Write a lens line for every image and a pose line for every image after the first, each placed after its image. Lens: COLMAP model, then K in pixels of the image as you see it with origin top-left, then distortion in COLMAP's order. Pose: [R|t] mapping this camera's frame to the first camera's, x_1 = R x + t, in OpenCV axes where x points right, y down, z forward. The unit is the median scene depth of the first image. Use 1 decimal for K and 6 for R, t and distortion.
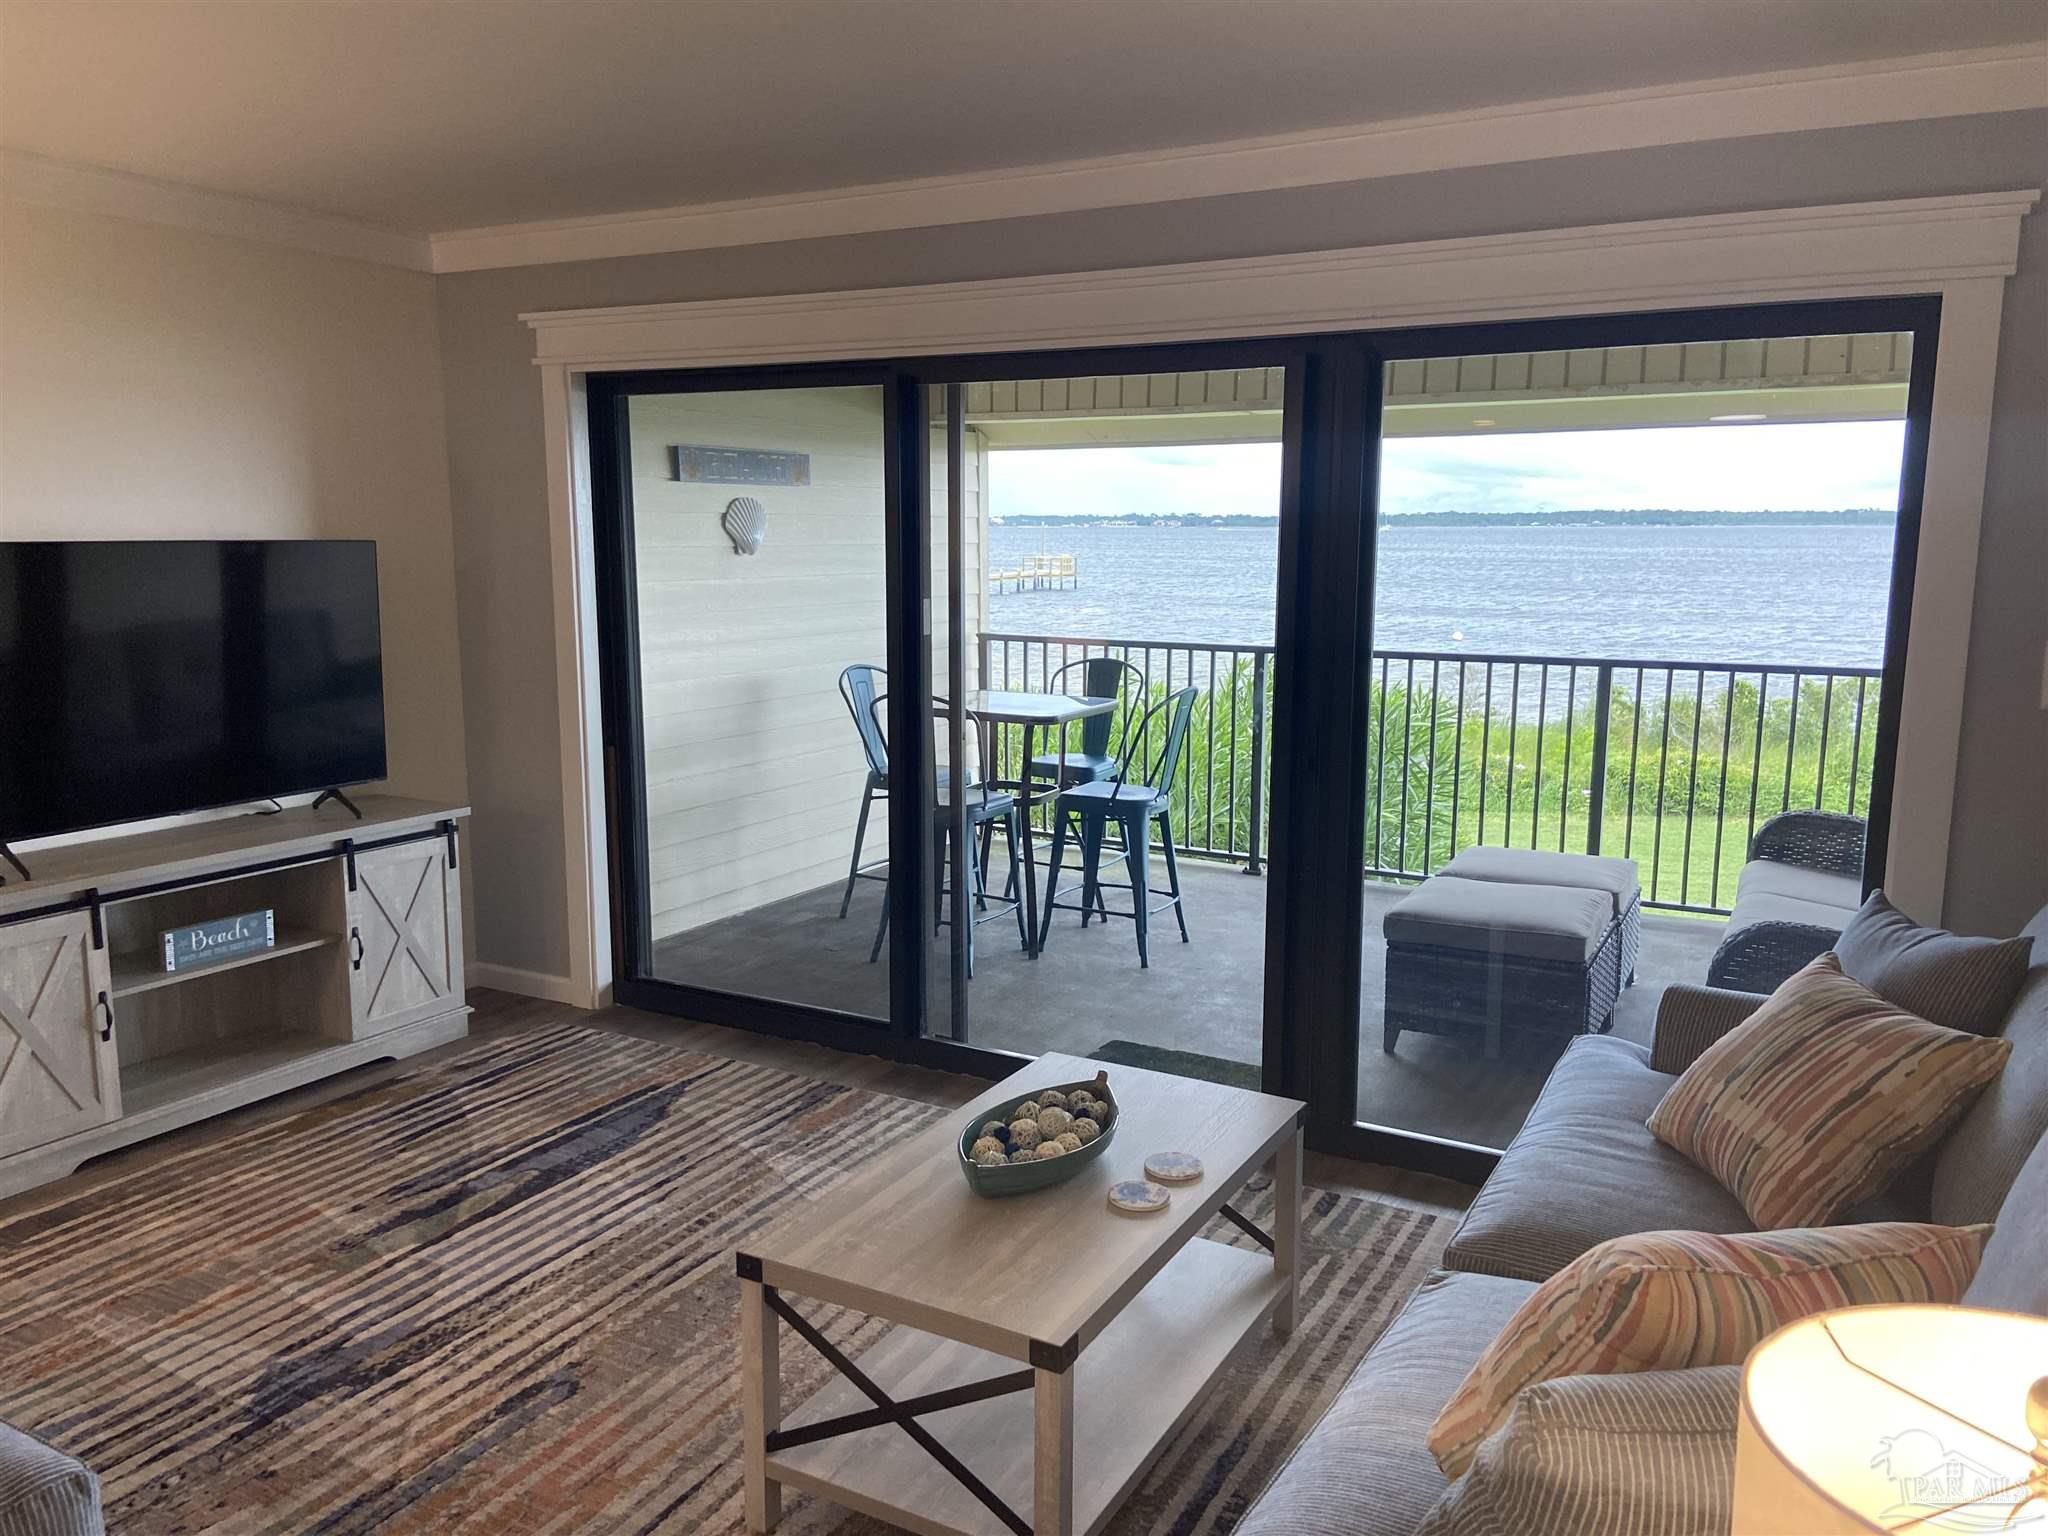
lens RADIAL K [[1544.0, 0, 1024.0], [0, 1544.0, 768.0], [0, 0, 1]] dist [0.122726, -0.152518]
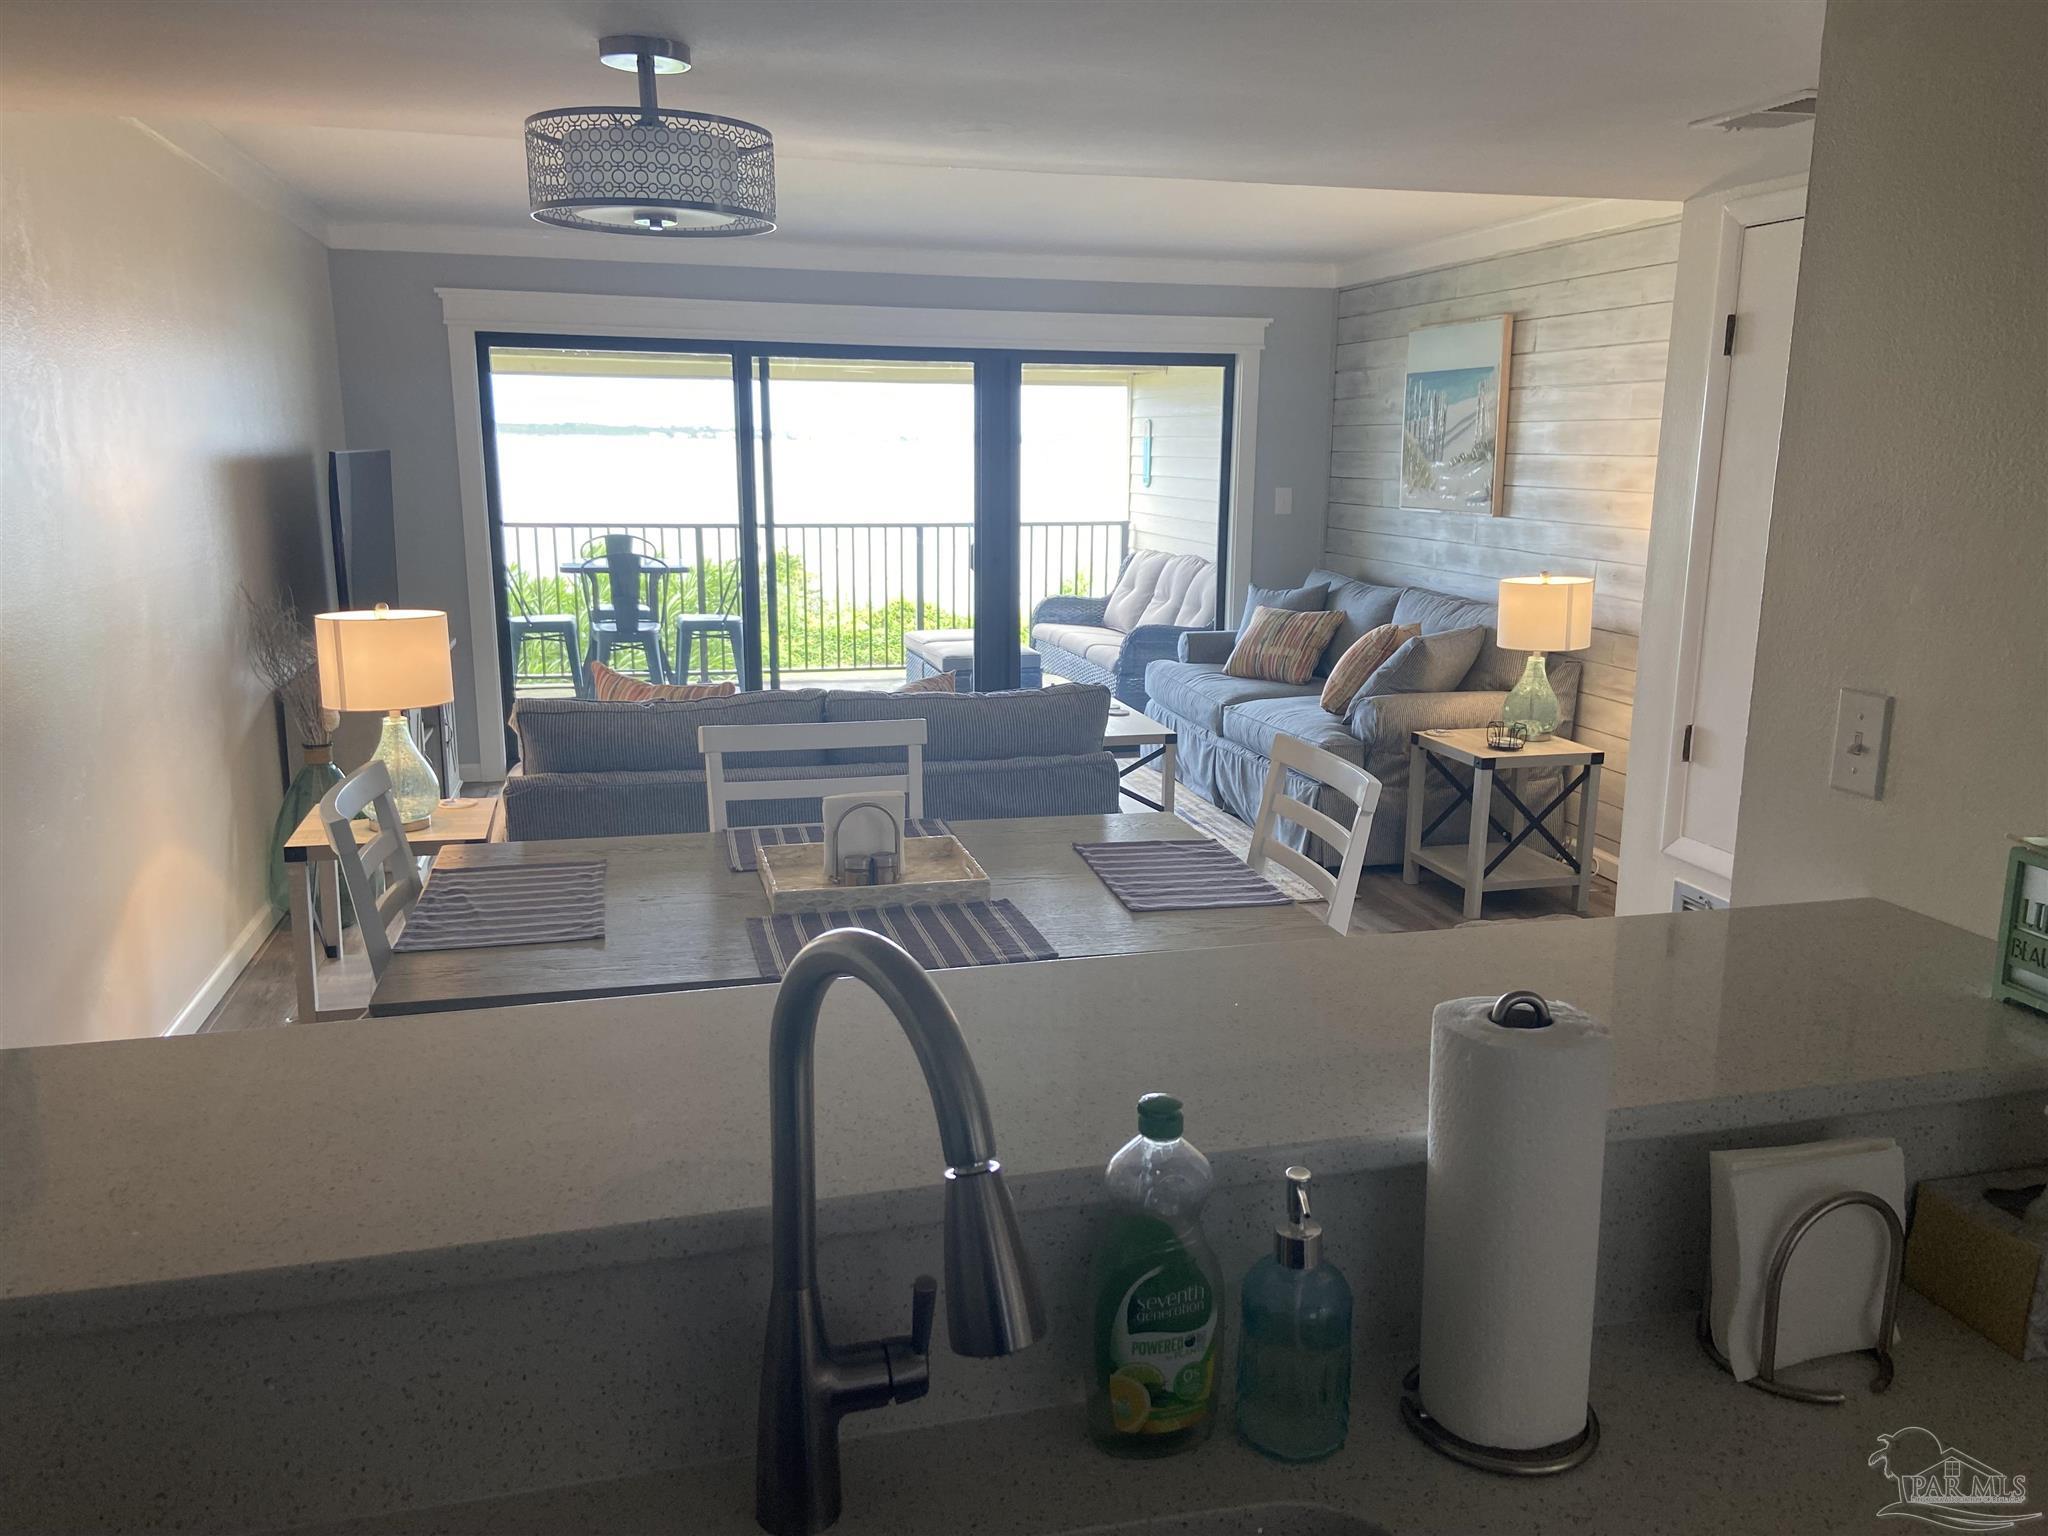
lens RADIAL K [[1544.0, 0, 1024.0], [0, 1544.0, 768.0], [0, 0, 1]] dist [0.122726, -0.152518]
pose [[0.726872, -0.141096, 0.672123, -1.144589], [0.102936, 0.989995, 0.096506, 0.069167], [-0.679015, -0.000962, 0.734124, -0.488404]]
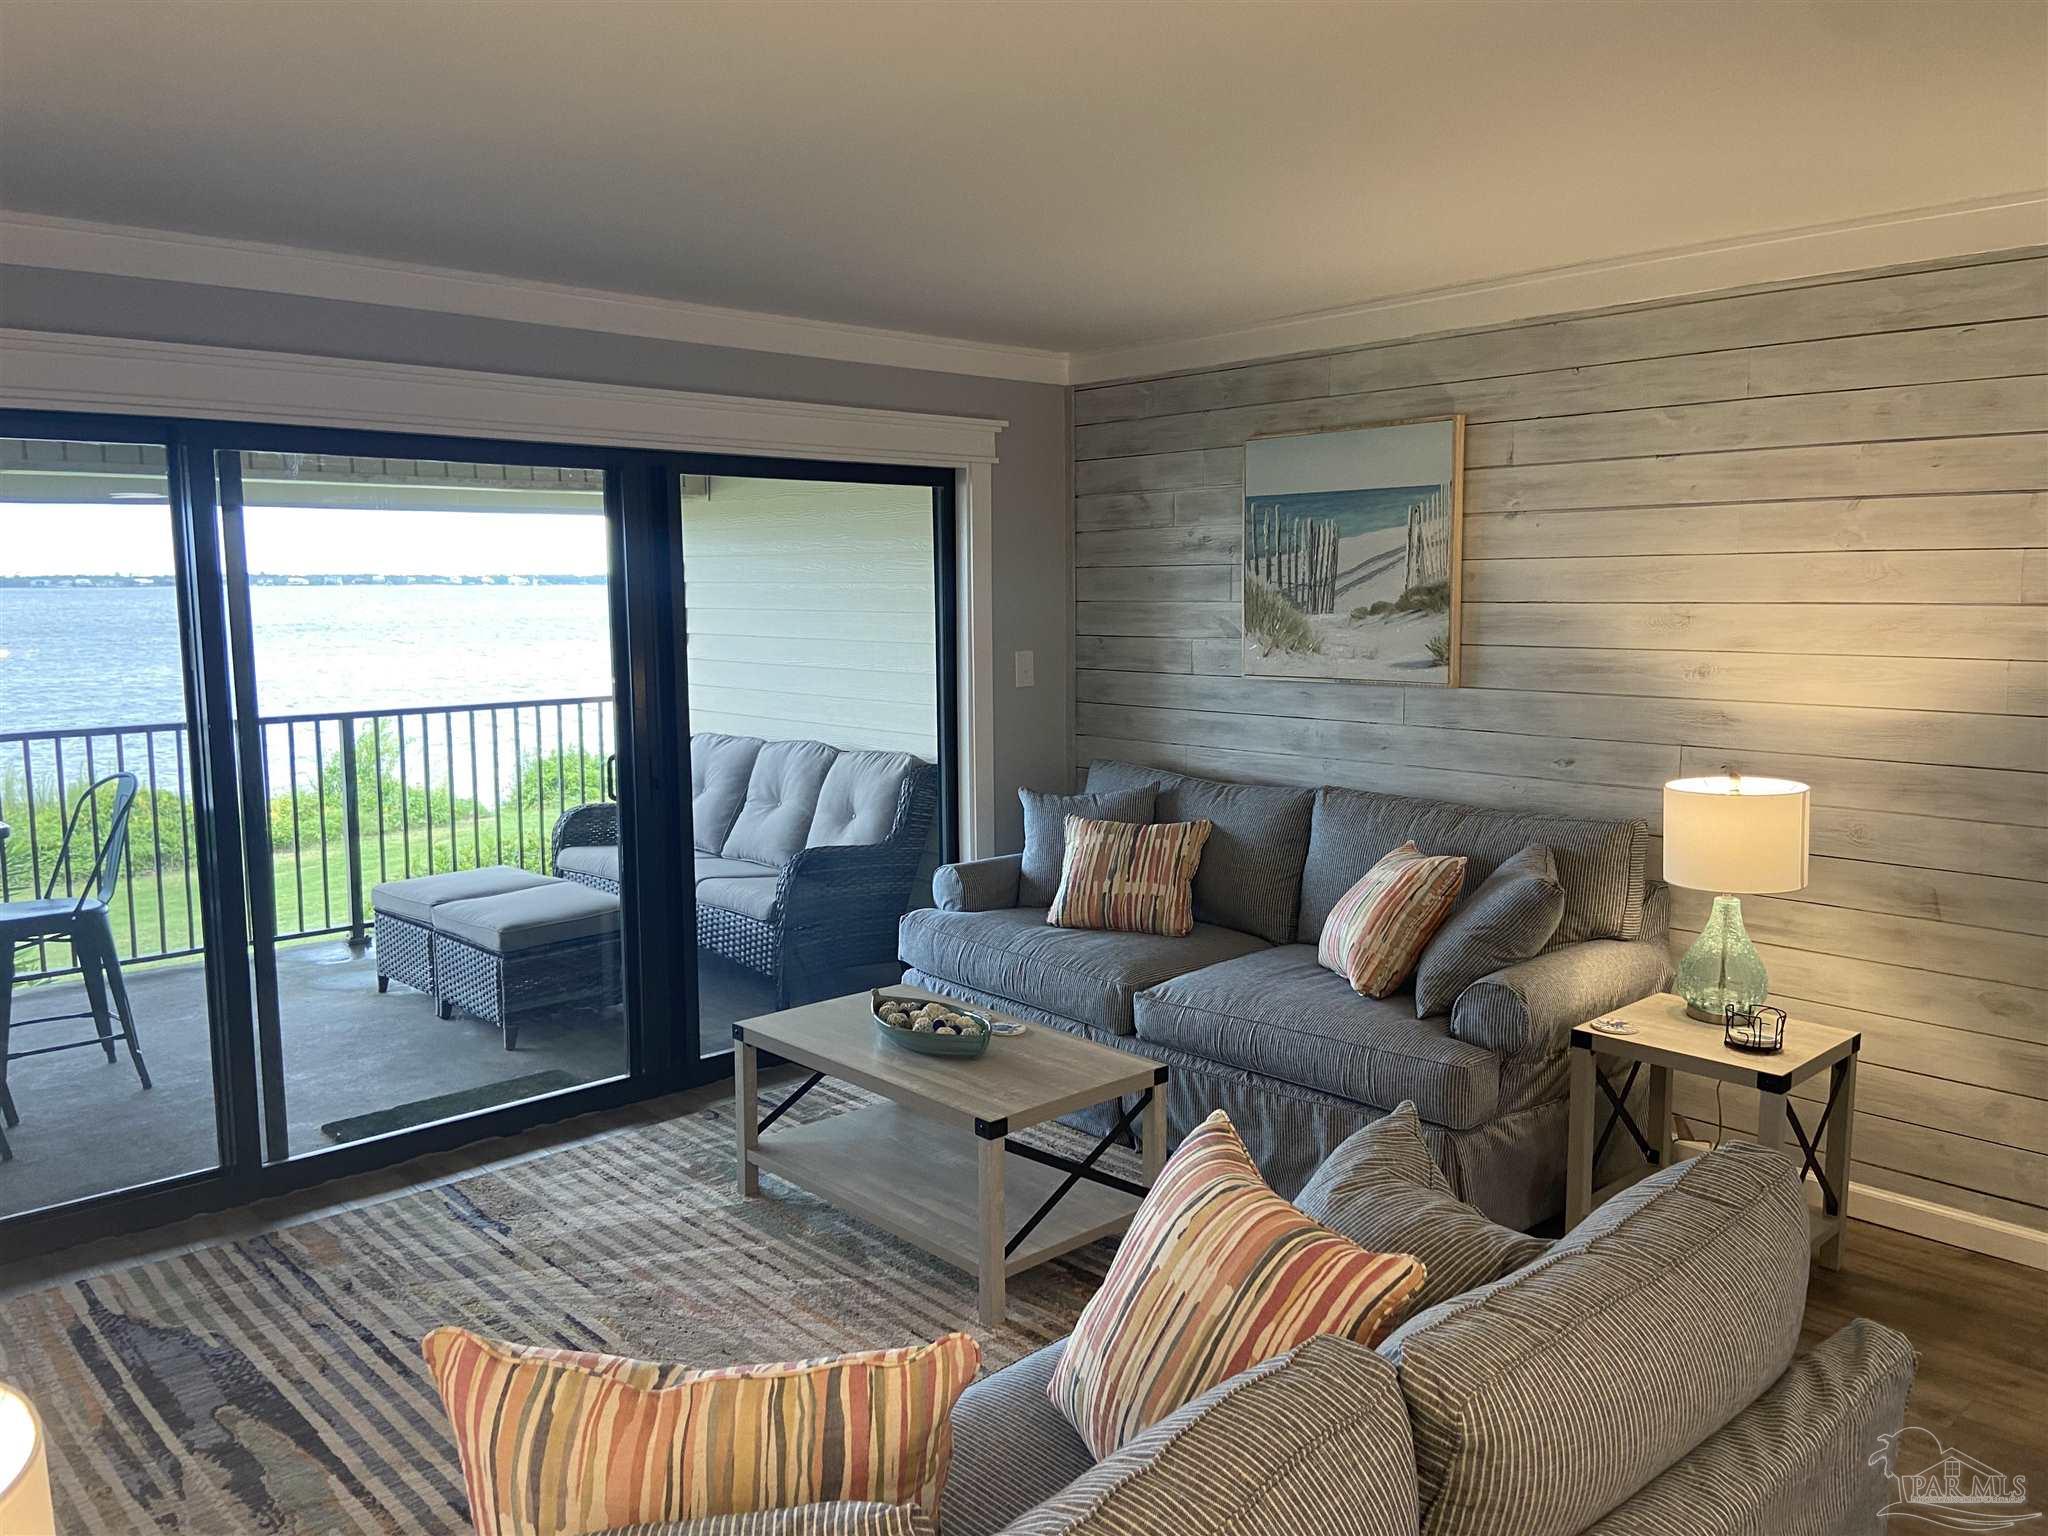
lens RADIAL K [[1544.0, 0, 1024.0], [0, 1544.0, 768.0], [0, 0, 1]] dist [0.122726, -0.152518]
pose [[0.313316, -0.123684, 0.941560, -0.880806], [0.159315, 0.984276, 0.076281, -0.062886], [-0.936190, 0.126104, 0.328094, 0.292569]]
